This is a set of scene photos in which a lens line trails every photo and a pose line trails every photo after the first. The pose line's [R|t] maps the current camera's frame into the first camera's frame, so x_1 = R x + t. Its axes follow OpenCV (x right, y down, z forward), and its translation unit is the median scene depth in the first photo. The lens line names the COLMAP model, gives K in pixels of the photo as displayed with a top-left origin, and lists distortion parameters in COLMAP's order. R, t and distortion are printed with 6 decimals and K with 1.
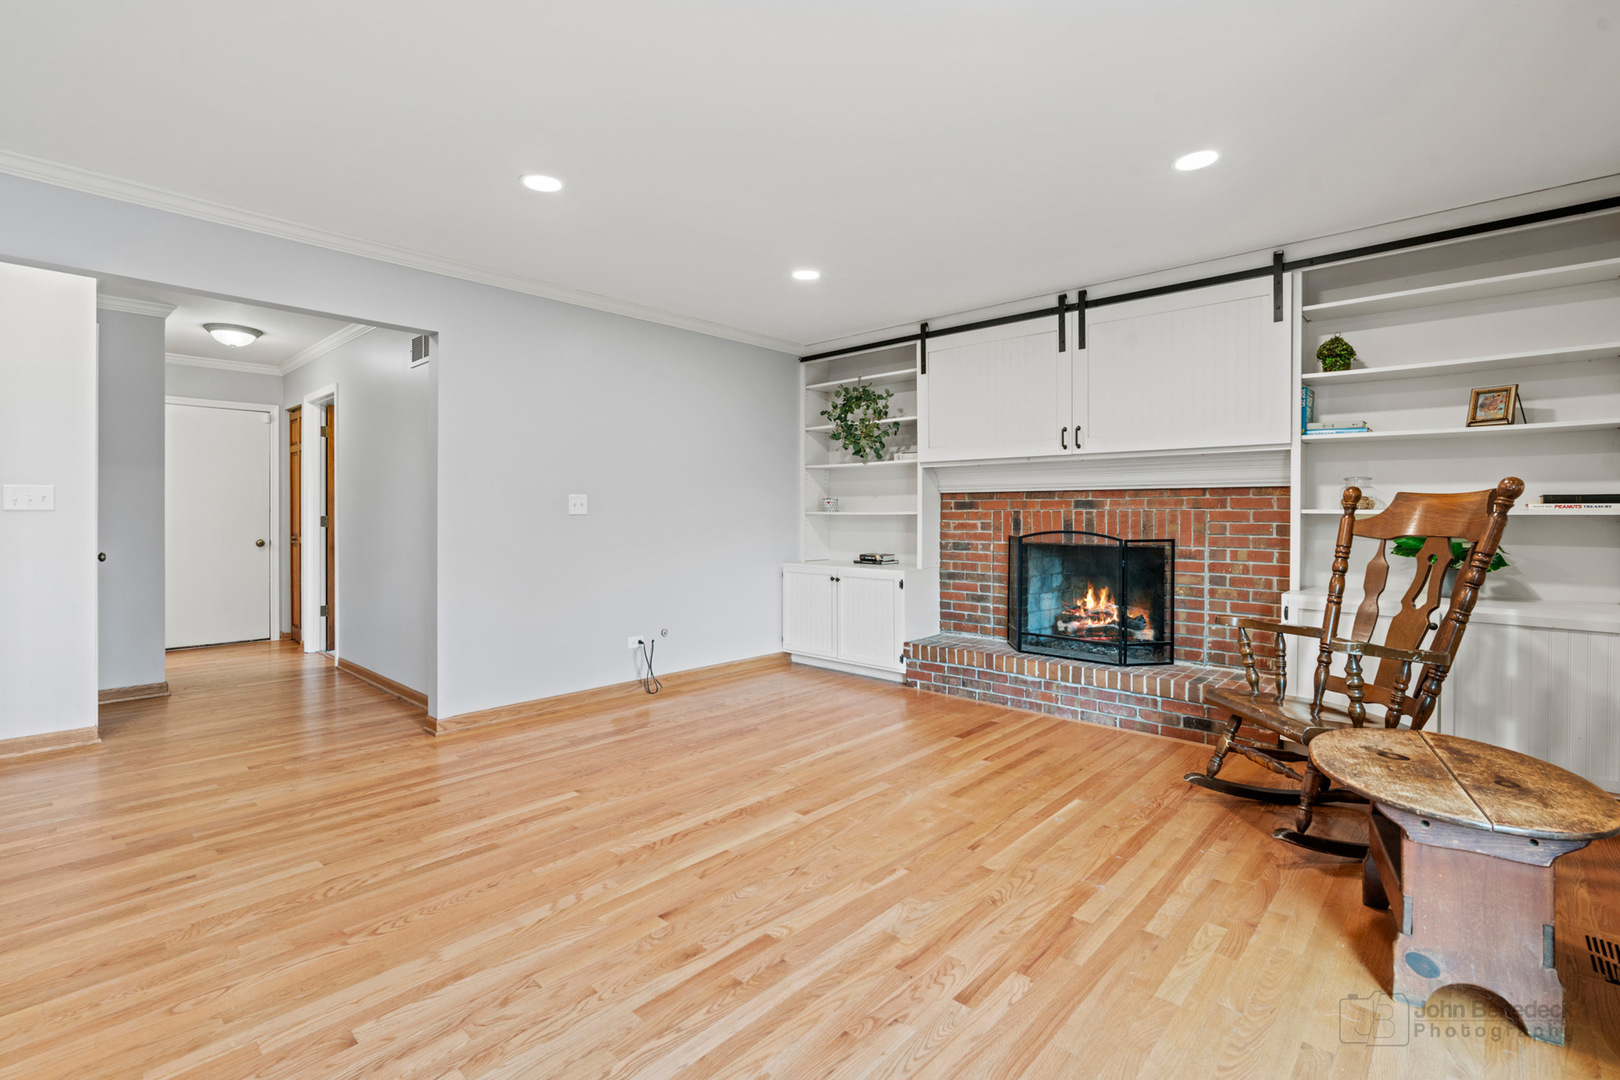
lens RADIAL K [[741.3, 0, 801.5], [0, 741.3, 517.2], [0, 0, 1]] dist [-0.012002, 0.007123]
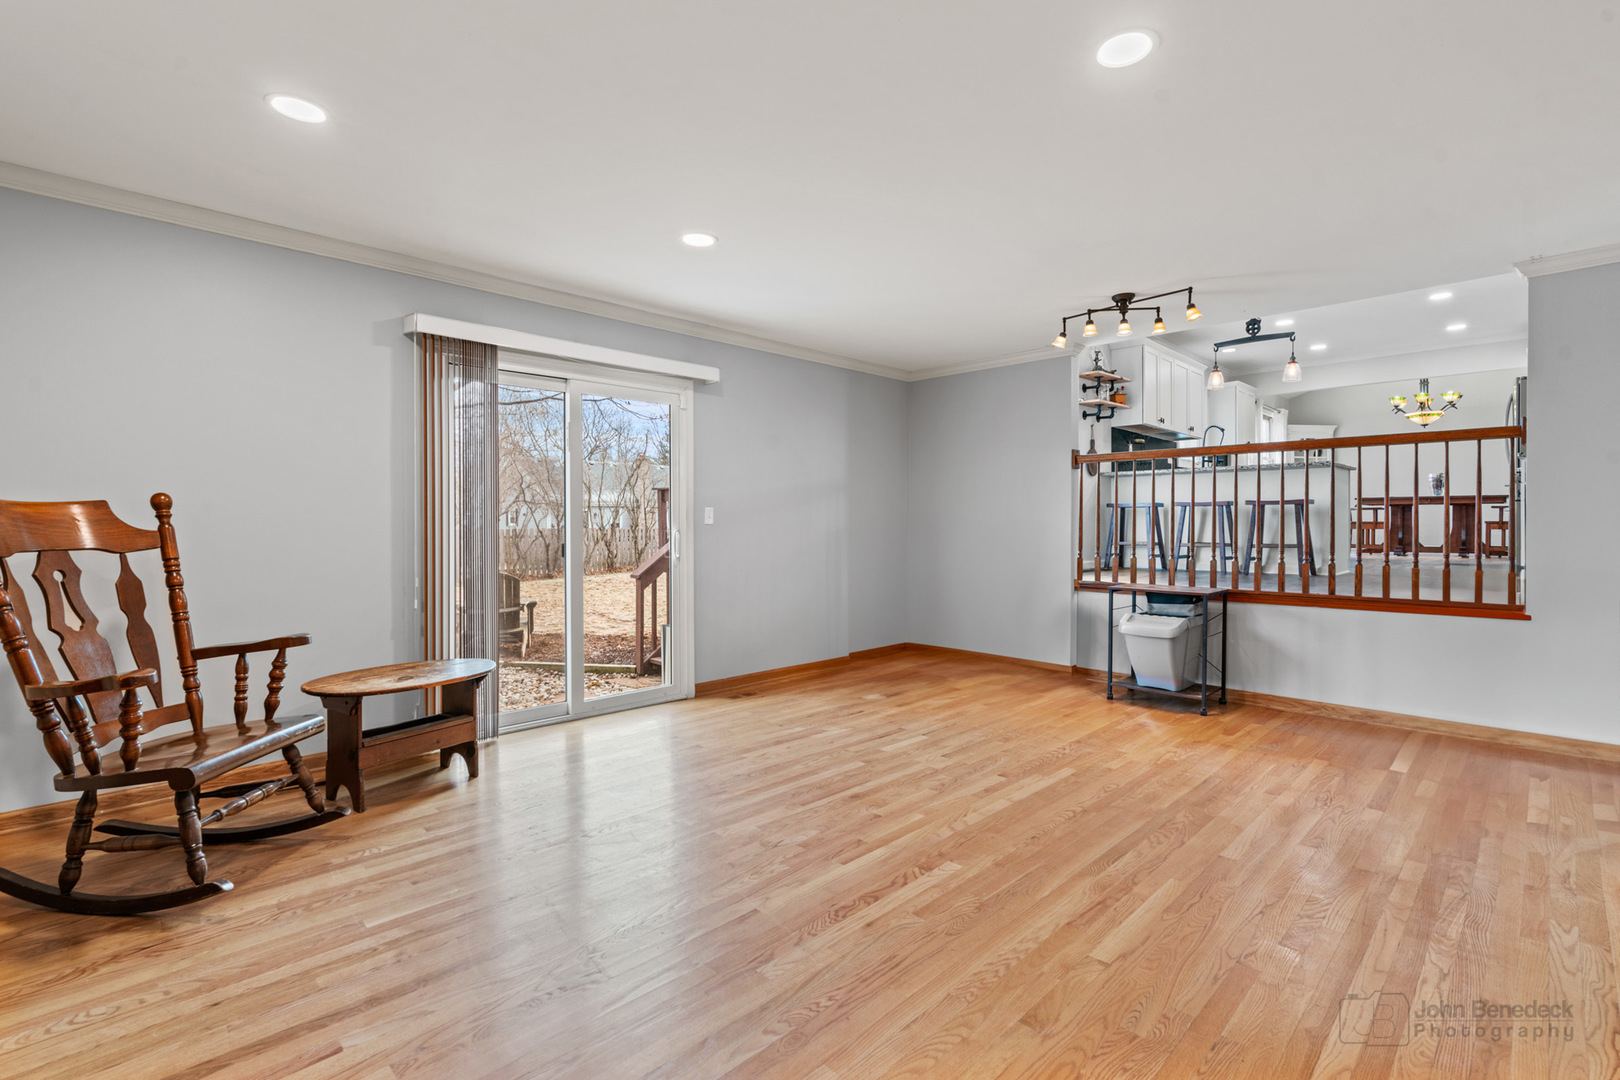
lens RADIAL K [[741.3, 0, 815.4], [0, 741.3, 529.3], [0, 0, 1]] dist [-0.012002, 0.007123]
pose [[-0.999601, -0.000311, 0.028251, -0.056612], [0.000055, 0.999916, 0.012975, -0.006706], [-0.028252, 0.012971, -0.999517, 1.225782]]
